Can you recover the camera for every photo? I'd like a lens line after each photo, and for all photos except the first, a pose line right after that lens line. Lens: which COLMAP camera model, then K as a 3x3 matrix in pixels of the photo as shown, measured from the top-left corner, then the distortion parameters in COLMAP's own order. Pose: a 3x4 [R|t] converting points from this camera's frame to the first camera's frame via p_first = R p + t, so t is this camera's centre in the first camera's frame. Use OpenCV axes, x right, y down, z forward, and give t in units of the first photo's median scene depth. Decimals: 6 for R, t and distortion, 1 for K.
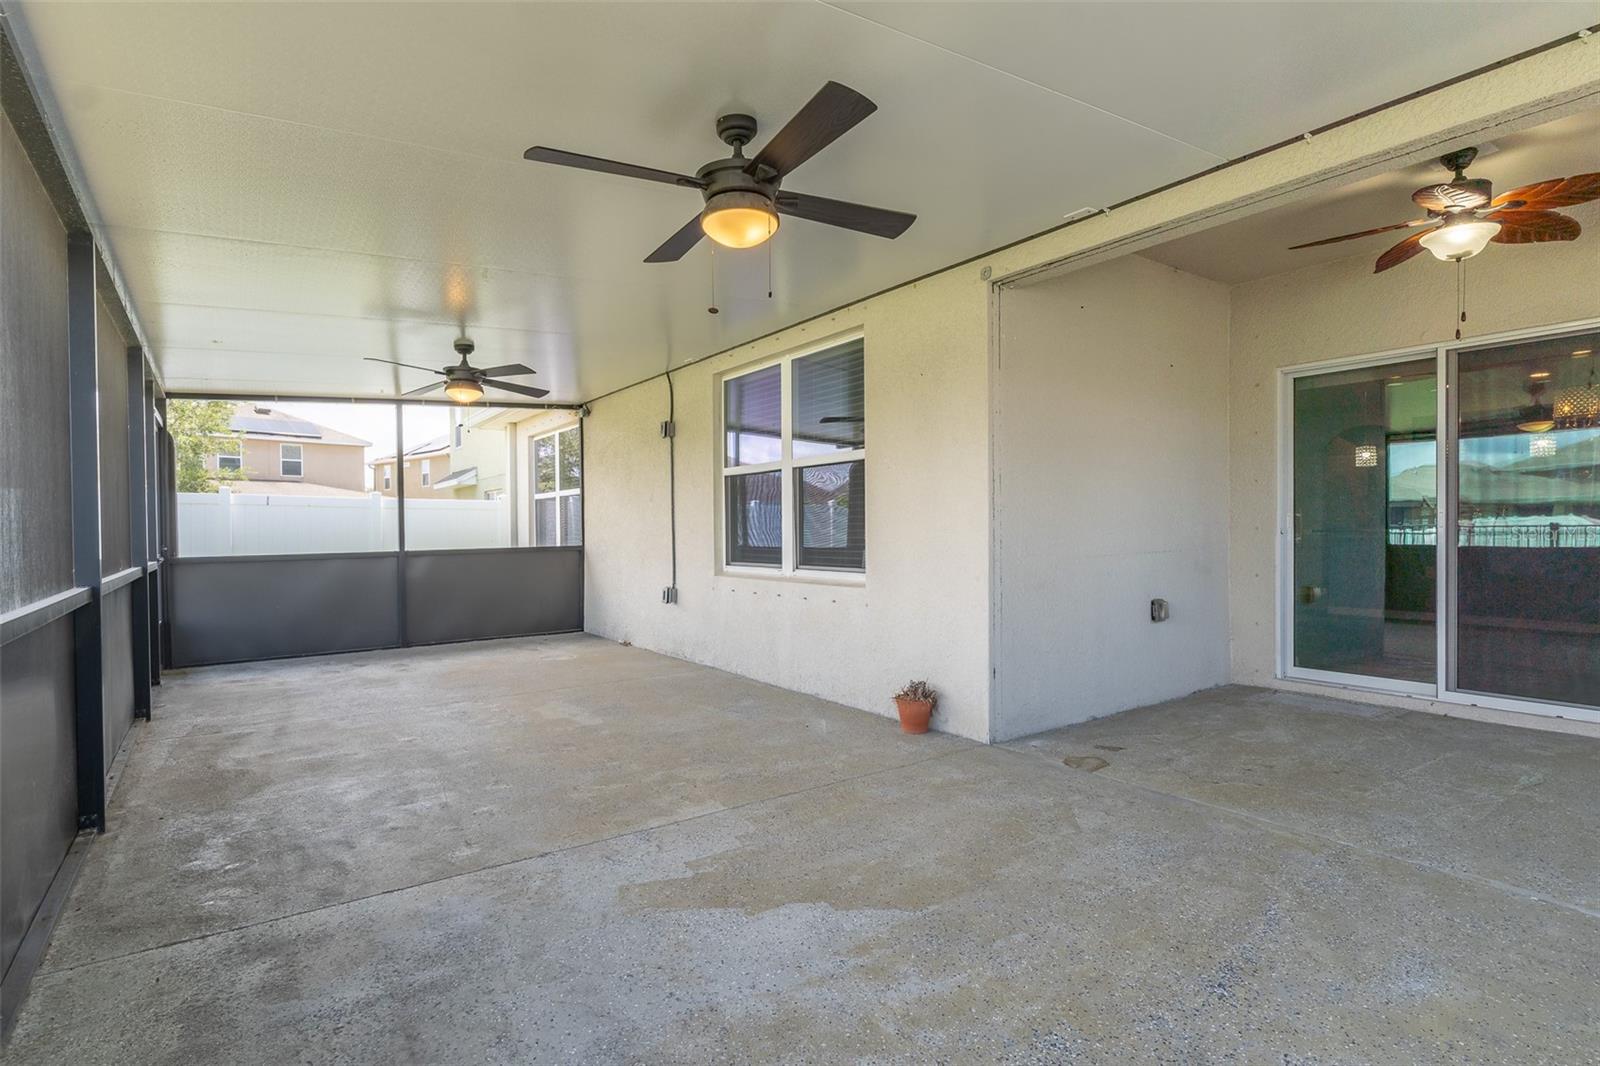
lens RADIAL K [[799.5, 0, 792.4], [0, 799.5, 533.8], [0, 0, 1]] dist [-0.003068, -0.000745]
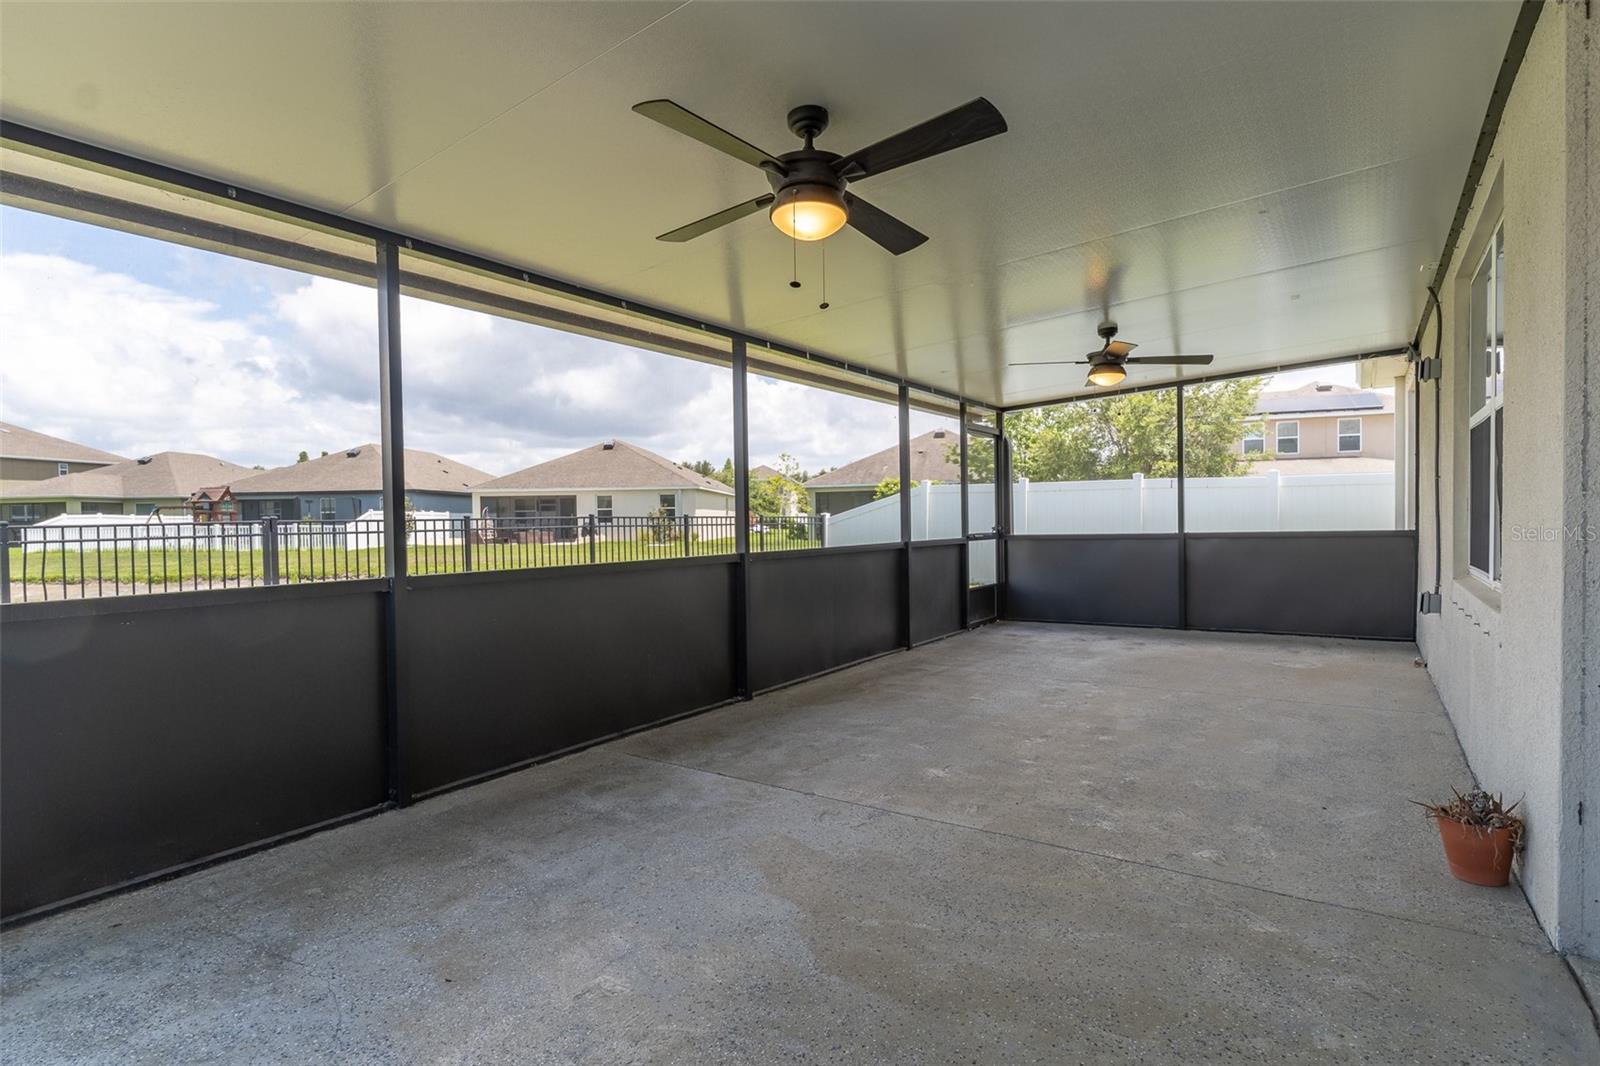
lens RADIAL K [[799.5, 0, 801.5], [0, 799.5, 535.1], [0, 0, 1]] dist [-0.003068, -0.000745]
pose [[0.345448, 0.020652, -0.938211, 0.538775], [0.008804, 0.999643, 0.025246, -0.009610], [0.938397, -0.016981, 0.345142, 0.395697]]
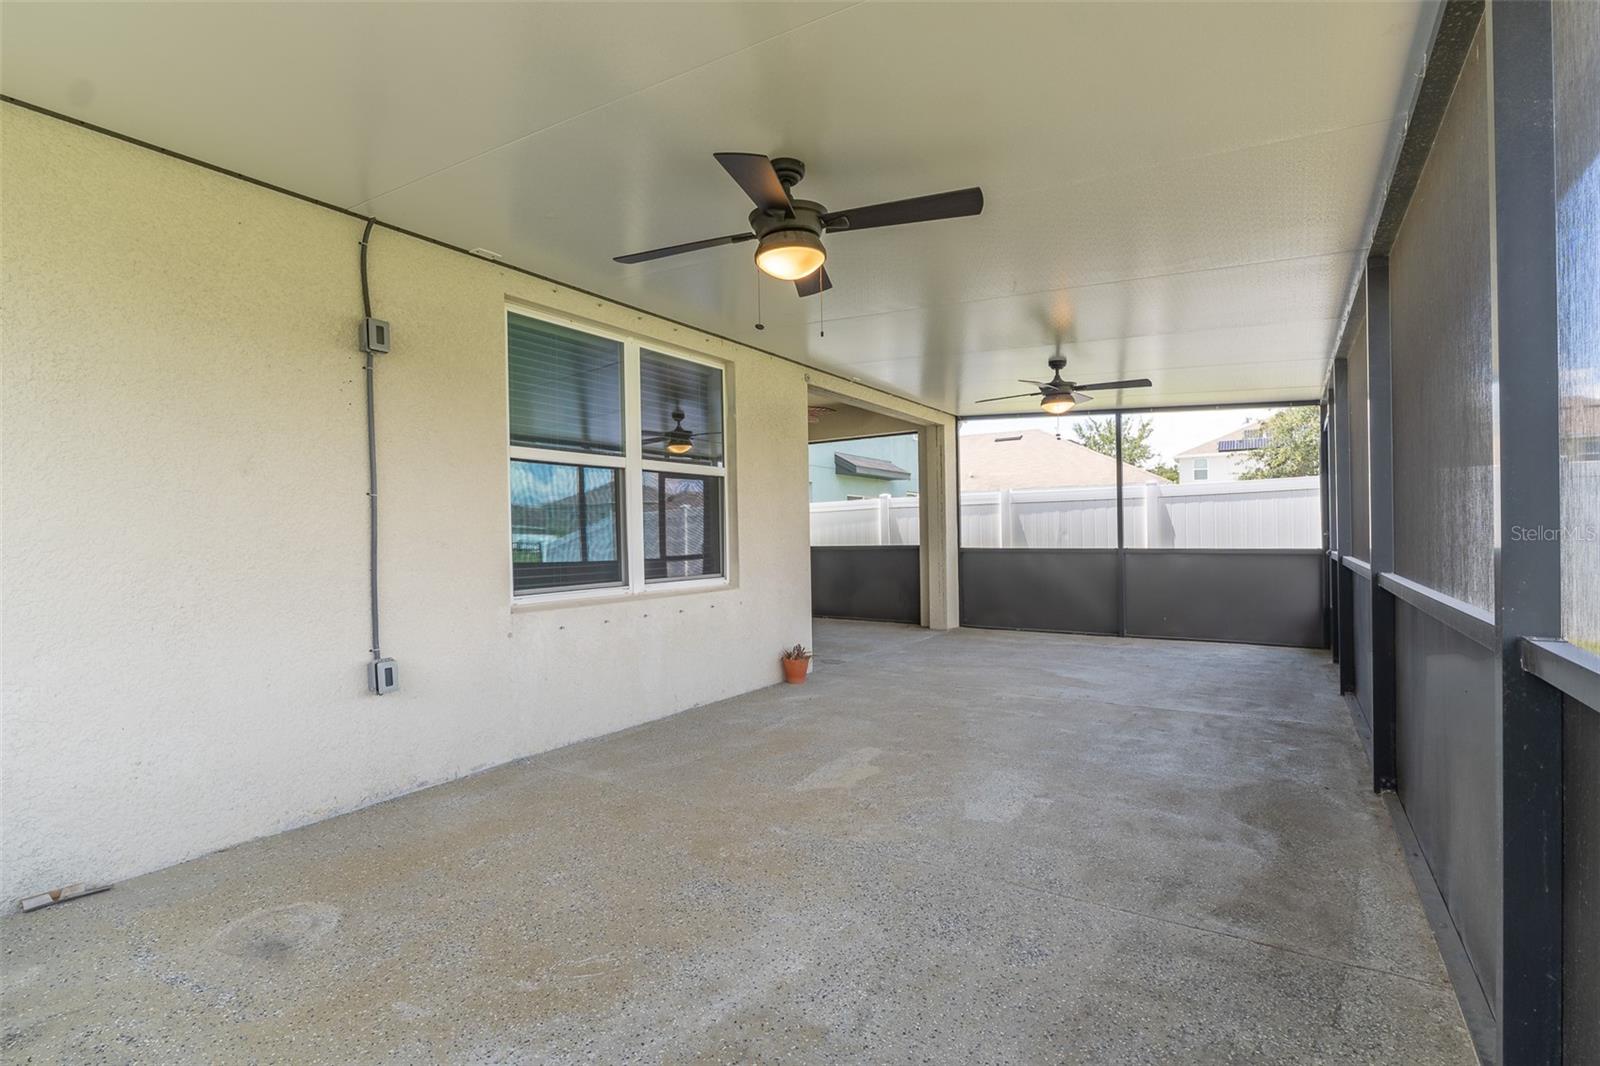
lens RADIAL K [[750.7, 0, 798.2], [0, 750.7, 533.2], [0, 0, 1]] dist [-0.004909, -0.000306]
pose [[-0.371833, 0.017808, 0.928129, -1.142409], [0.024371, 0.999659, -0.009417, -0.000190], [-0.927980, 0.019117, -0.372140, 1.580178]]
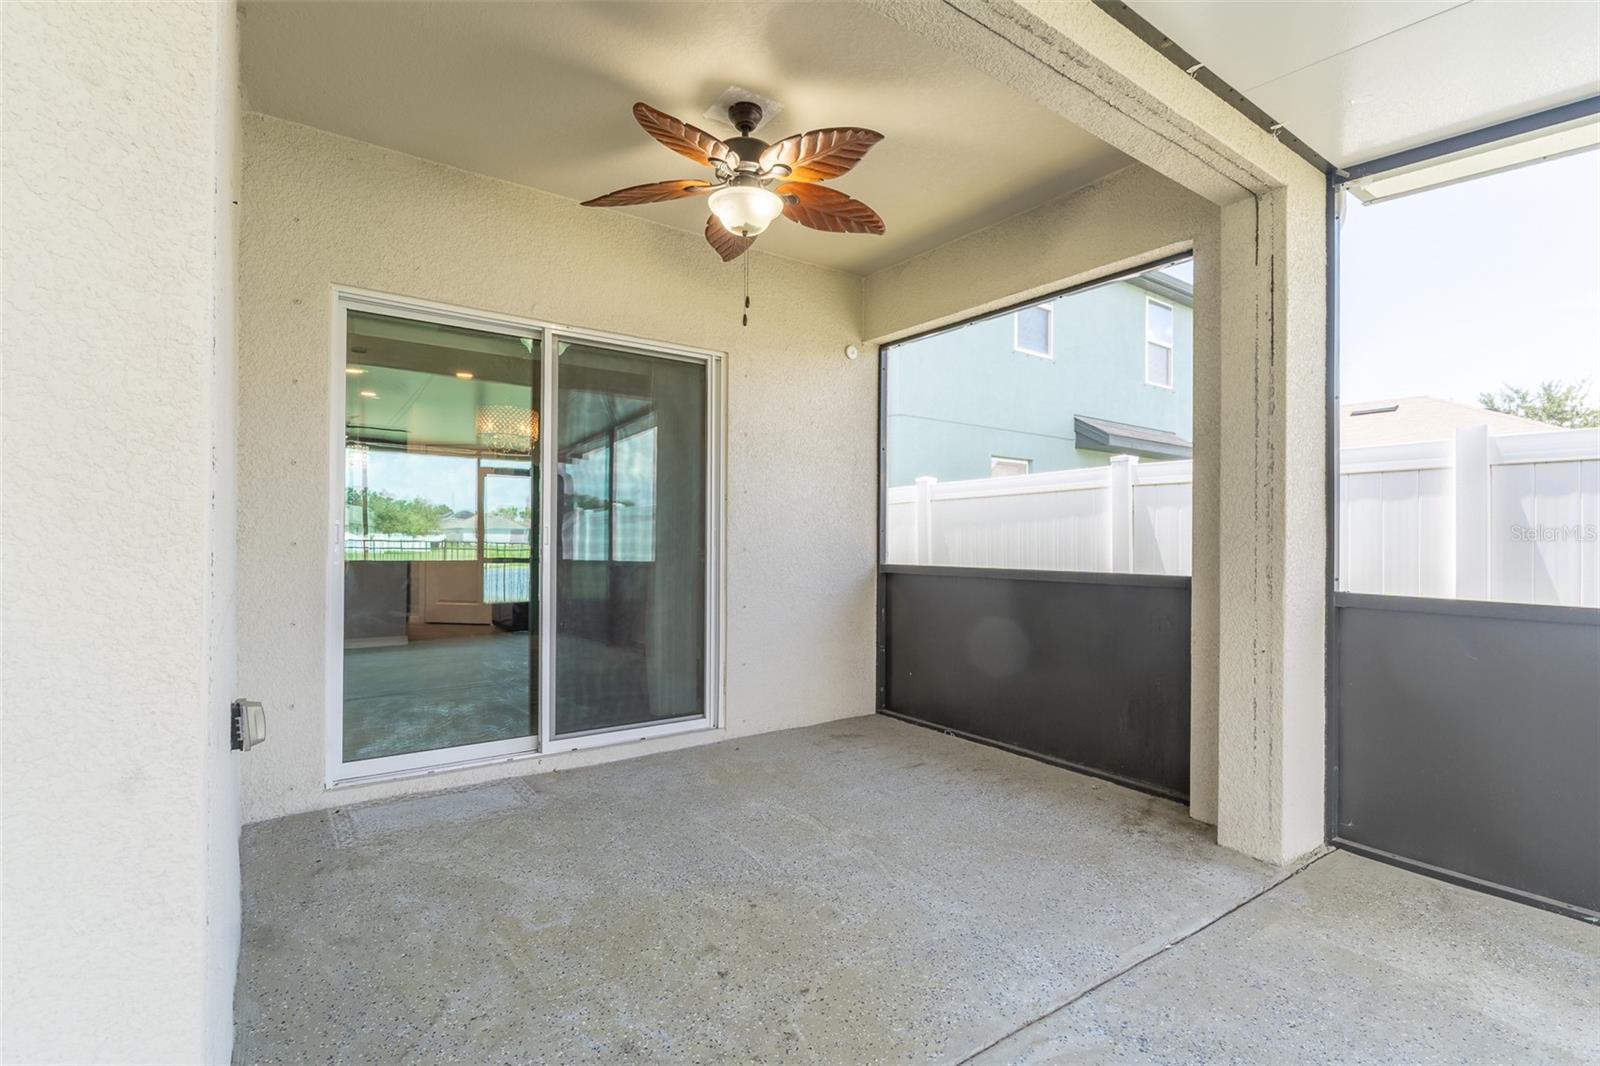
lens RADIAL K [[750.7, 0, 800.4], [0, 750.7, 539.7], [0, 0, 1]] dist [-0.004909, -0.000306]
pose [[-0.020058, 0.010551, 0.999743, 0.029964], [-0.001247, 0.999943, -0.010578, -0.007051], [-0.999798, -0.001459, -0.020044, 0.835555]]
